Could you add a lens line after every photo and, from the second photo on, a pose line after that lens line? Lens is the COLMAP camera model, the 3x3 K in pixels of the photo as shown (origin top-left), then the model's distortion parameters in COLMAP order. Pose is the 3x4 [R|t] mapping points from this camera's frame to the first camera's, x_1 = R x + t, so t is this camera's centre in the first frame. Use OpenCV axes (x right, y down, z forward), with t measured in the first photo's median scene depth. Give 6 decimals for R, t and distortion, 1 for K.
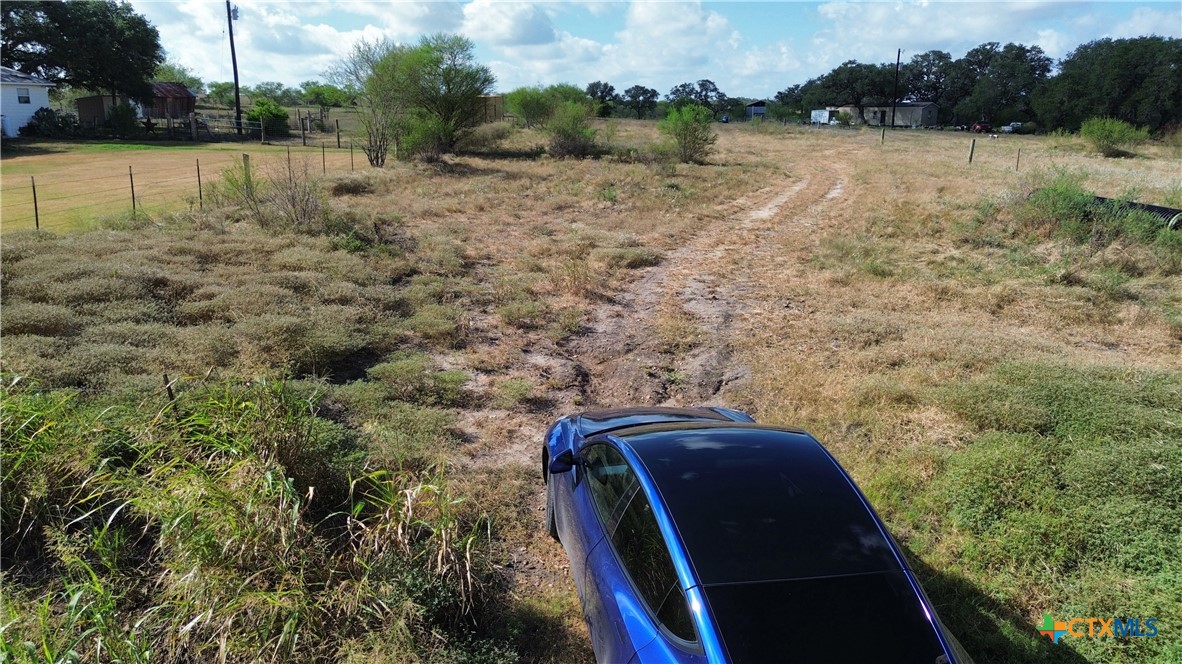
lens RADIAL K [[828.9, 0, 591.0], [0, 828.9, 332.0], [0, 0, 1]] dist [0.093750, -0.079471]
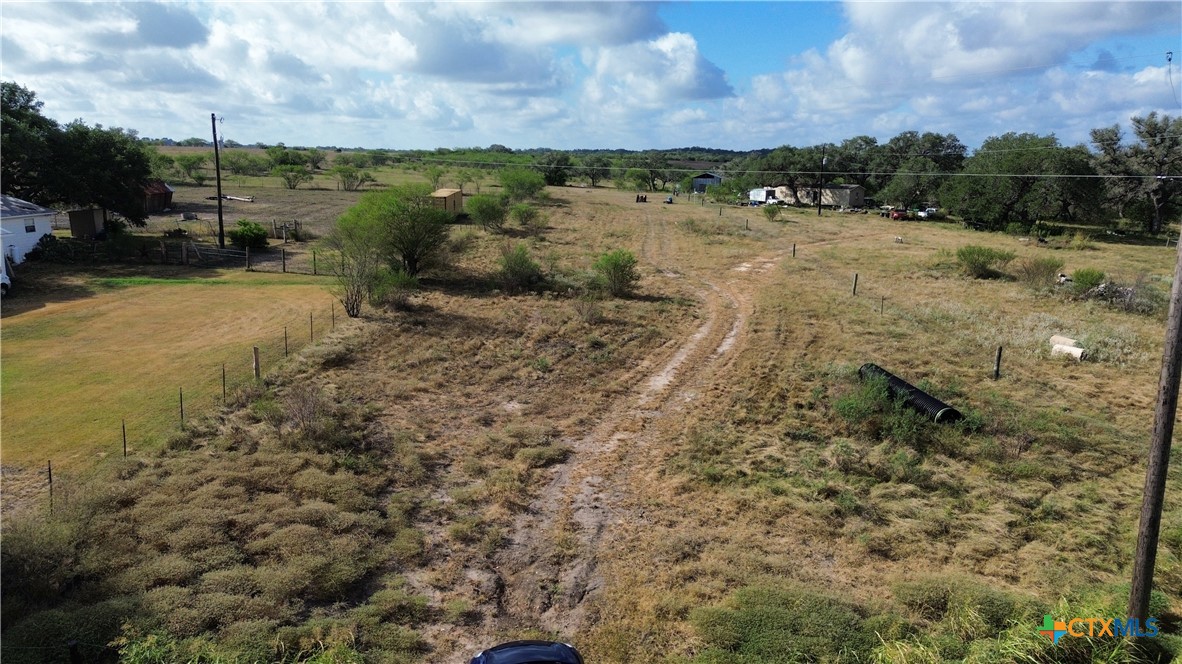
lens RADIAL K [[828.9, 0, 591.0], [0, 828.9, 332.0], [0, 0, 1]] dist [0.093750, -0.079471]
pose [[0.998833, 0.002687, 0.048216, 0.067109], [-0.000358, 0.998835, -0.048248, -0.284684], [-0.048289, 0.048175, 0.997671, -0.513302]]
